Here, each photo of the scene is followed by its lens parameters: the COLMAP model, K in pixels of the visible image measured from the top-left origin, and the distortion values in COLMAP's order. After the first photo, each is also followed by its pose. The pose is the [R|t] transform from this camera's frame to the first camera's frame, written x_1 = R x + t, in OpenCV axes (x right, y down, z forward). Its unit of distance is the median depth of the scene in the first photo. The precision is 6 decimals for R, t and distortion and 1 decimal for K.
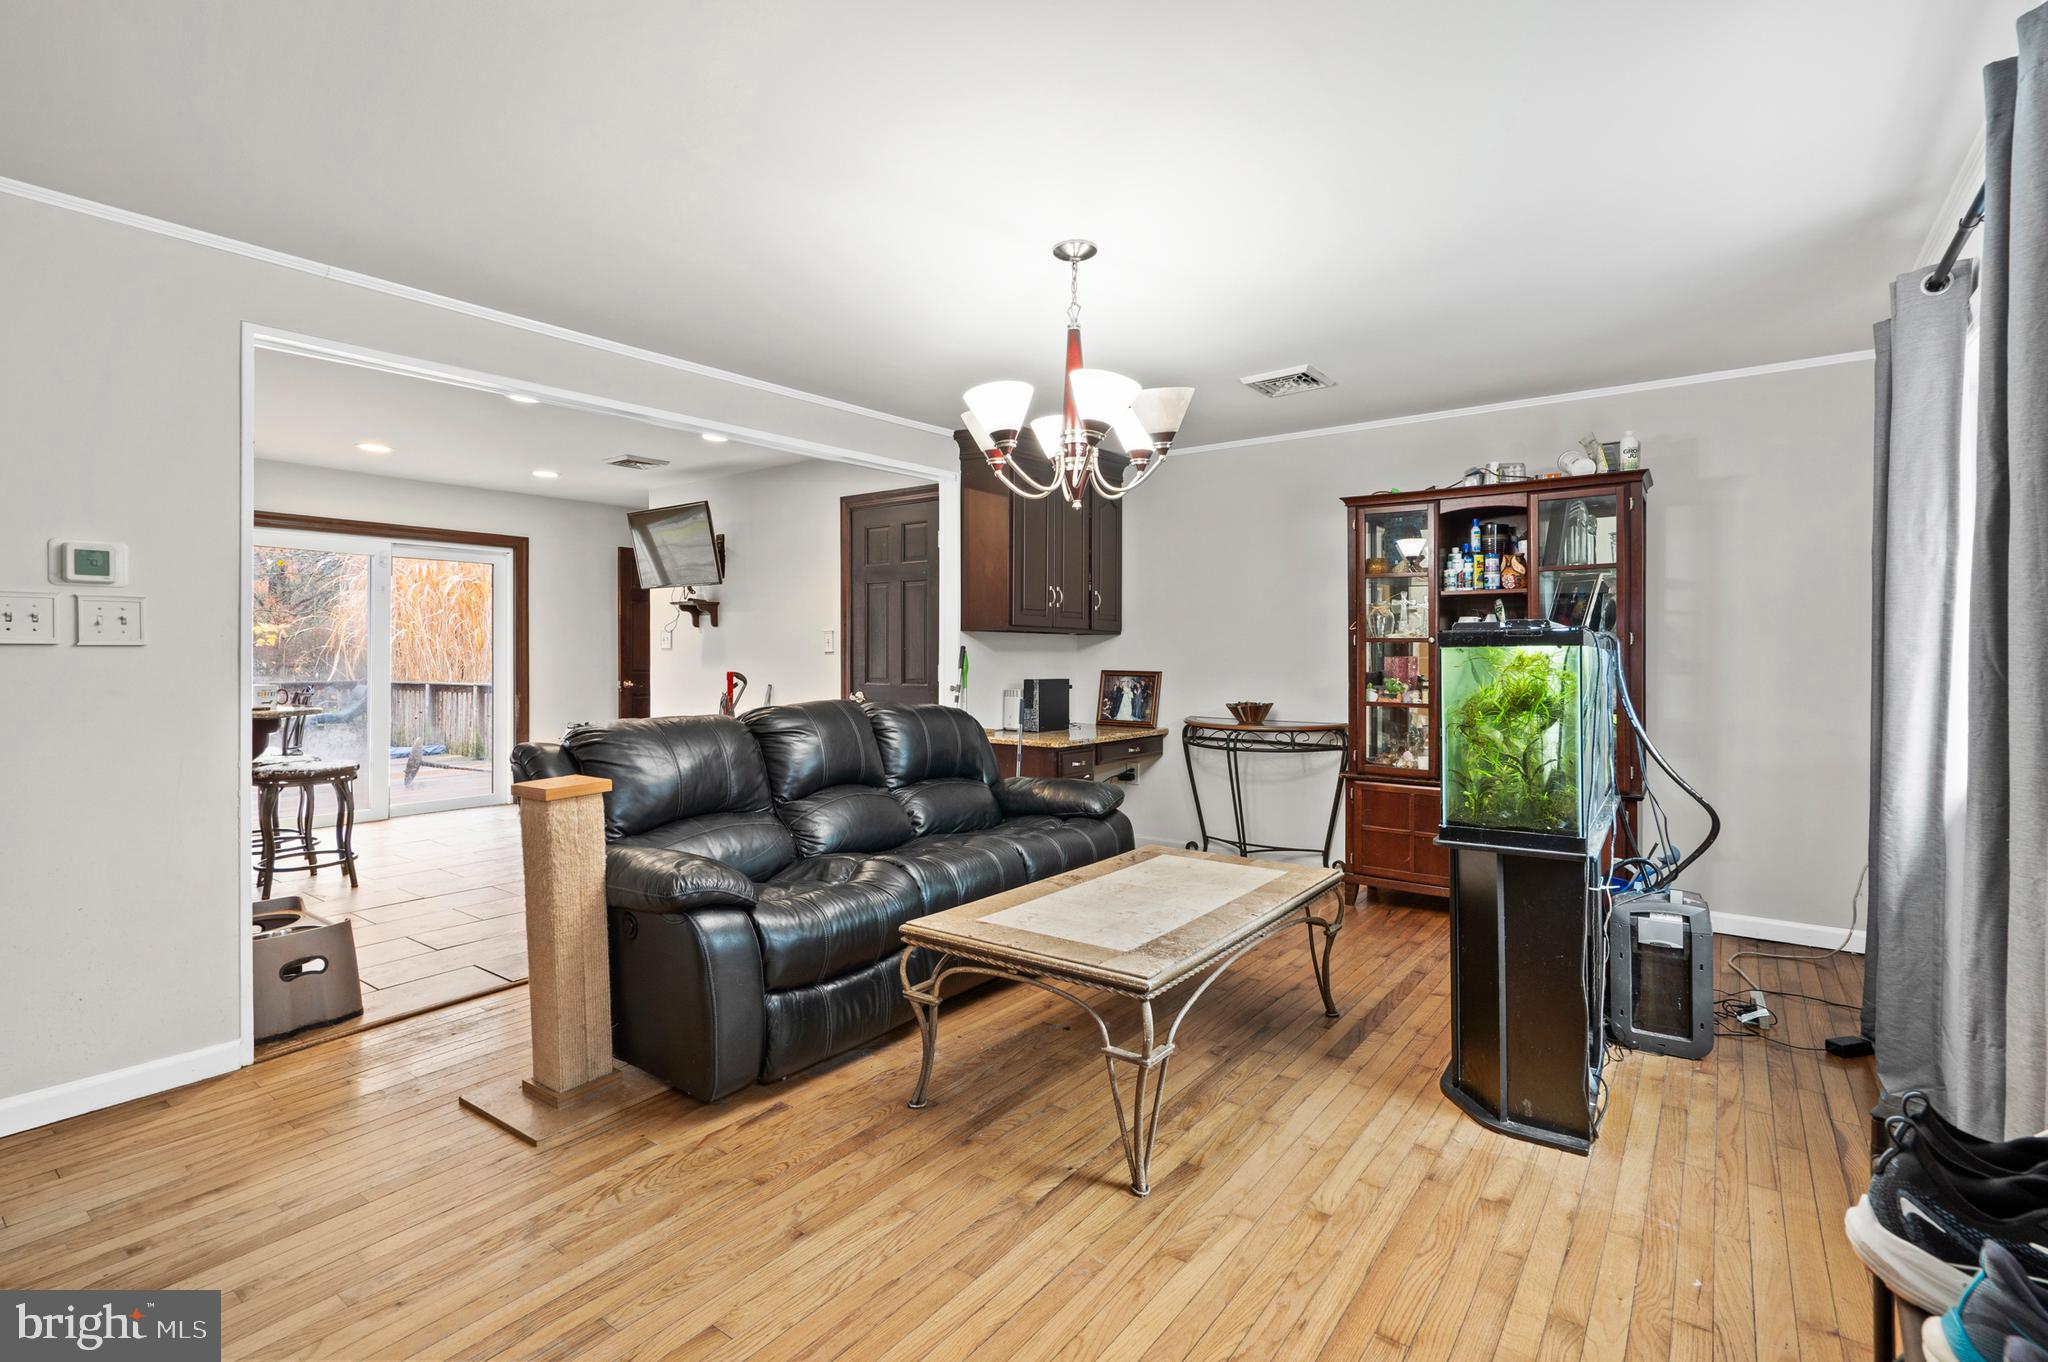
lens RADIAL K [[943.3, 0, 1044.3], [0, 943.3, 650.2], [0, 0, 1]] dist [-0.002513, 0.000961]
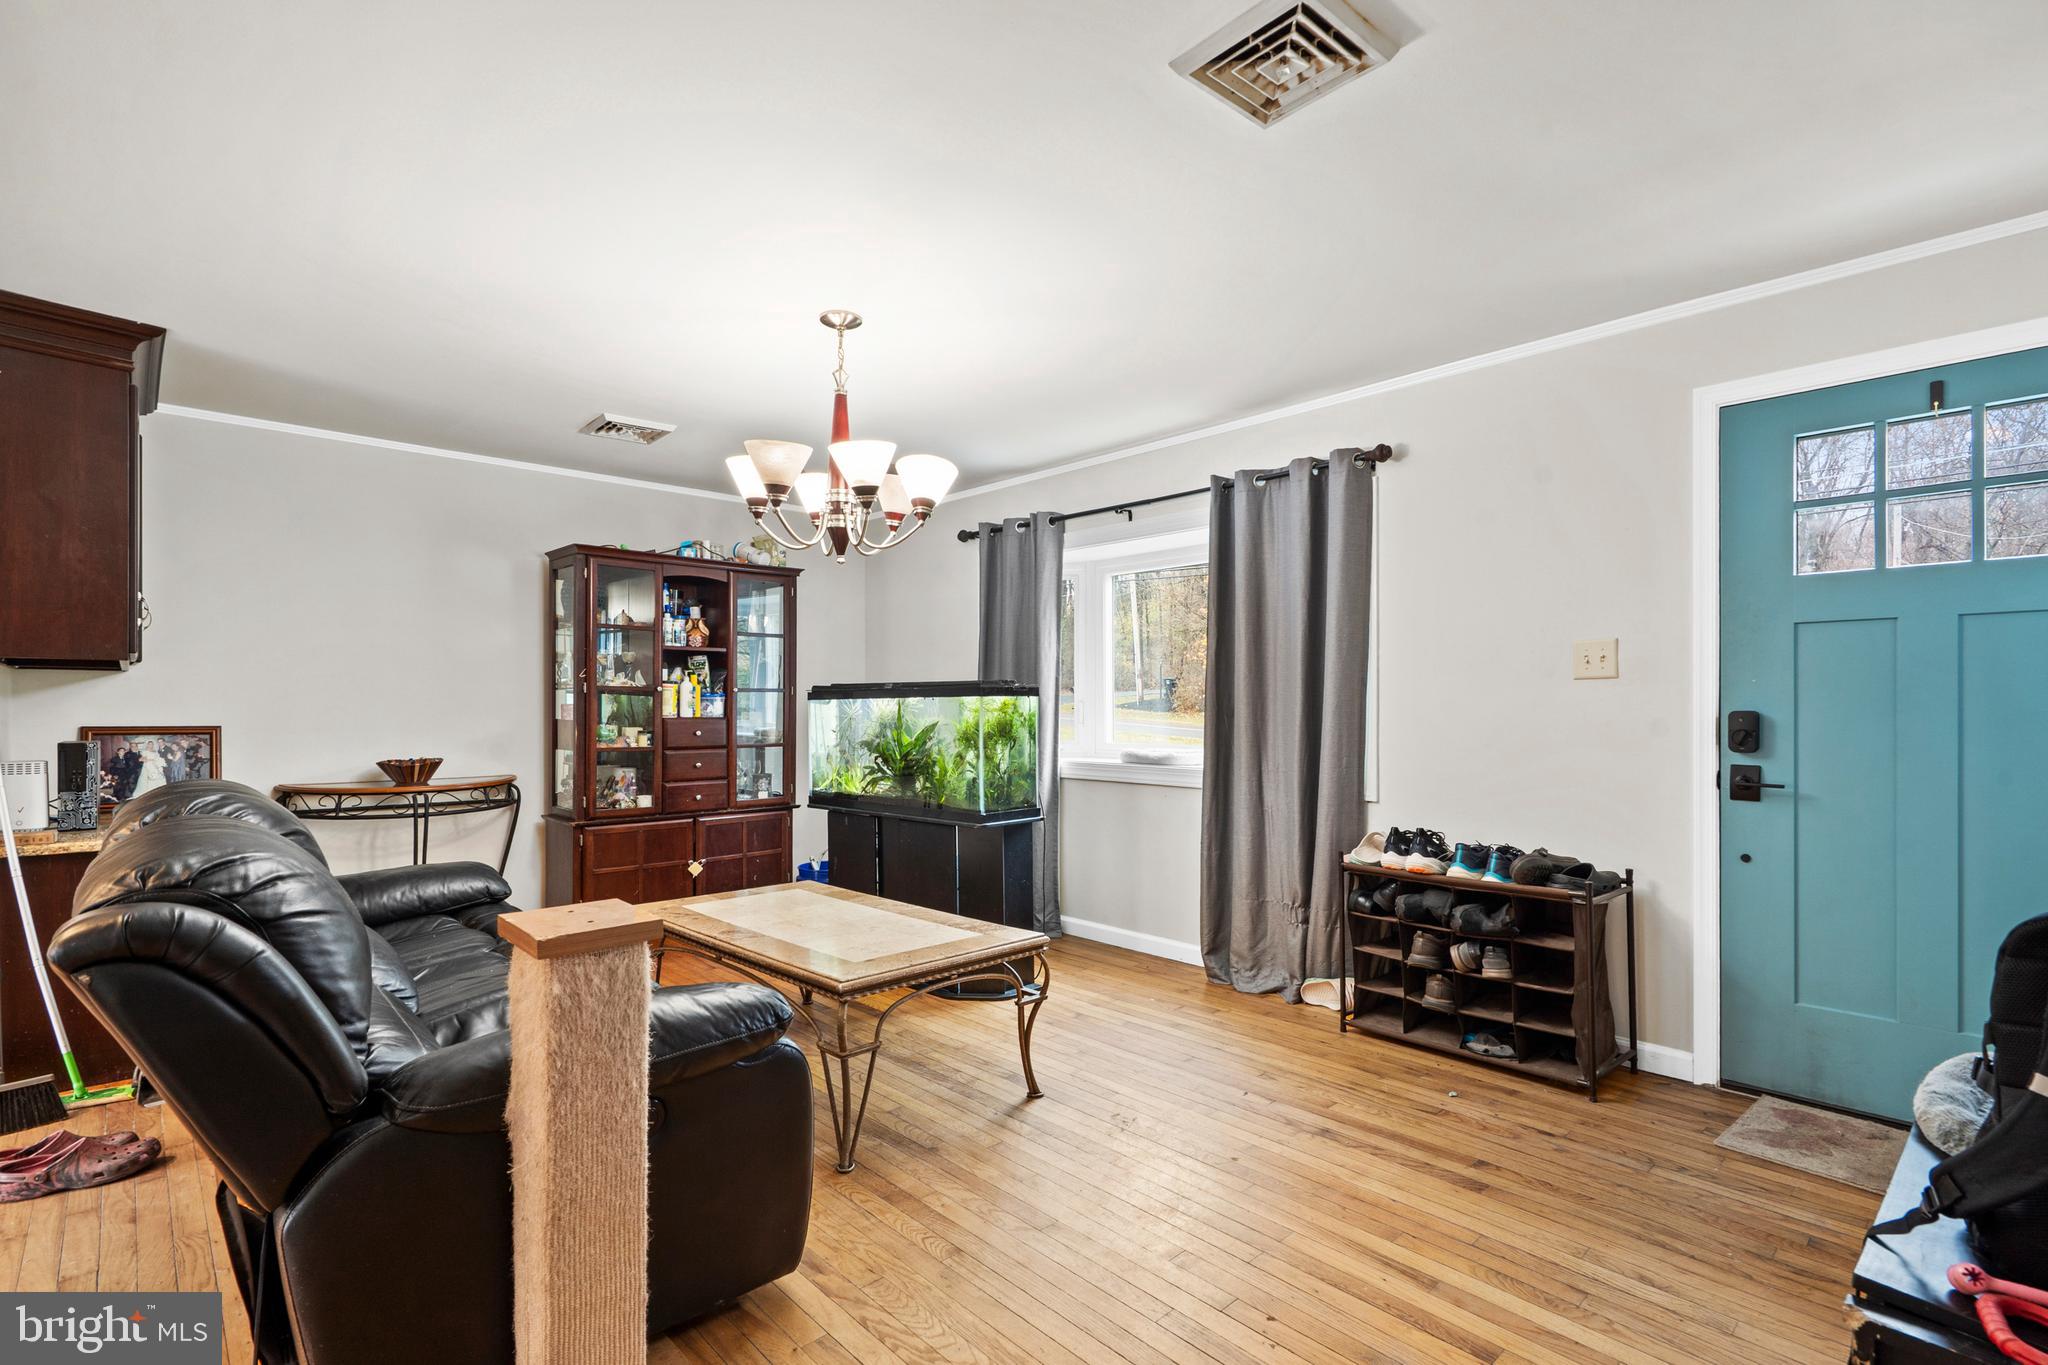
lens RADIAL K [[943.3, 0, 1025.9], [0, 943.3, 697.9], [0, 0, 1]] dist [-0.002513, 0.000961]
pose [[0.186603, 0.007498, 0.982407, -0.905468], [-0.004602, 0.999967, -0.006758, 0.007380], [-0.982425, -0.003260, 0.186631, 0.555654]]
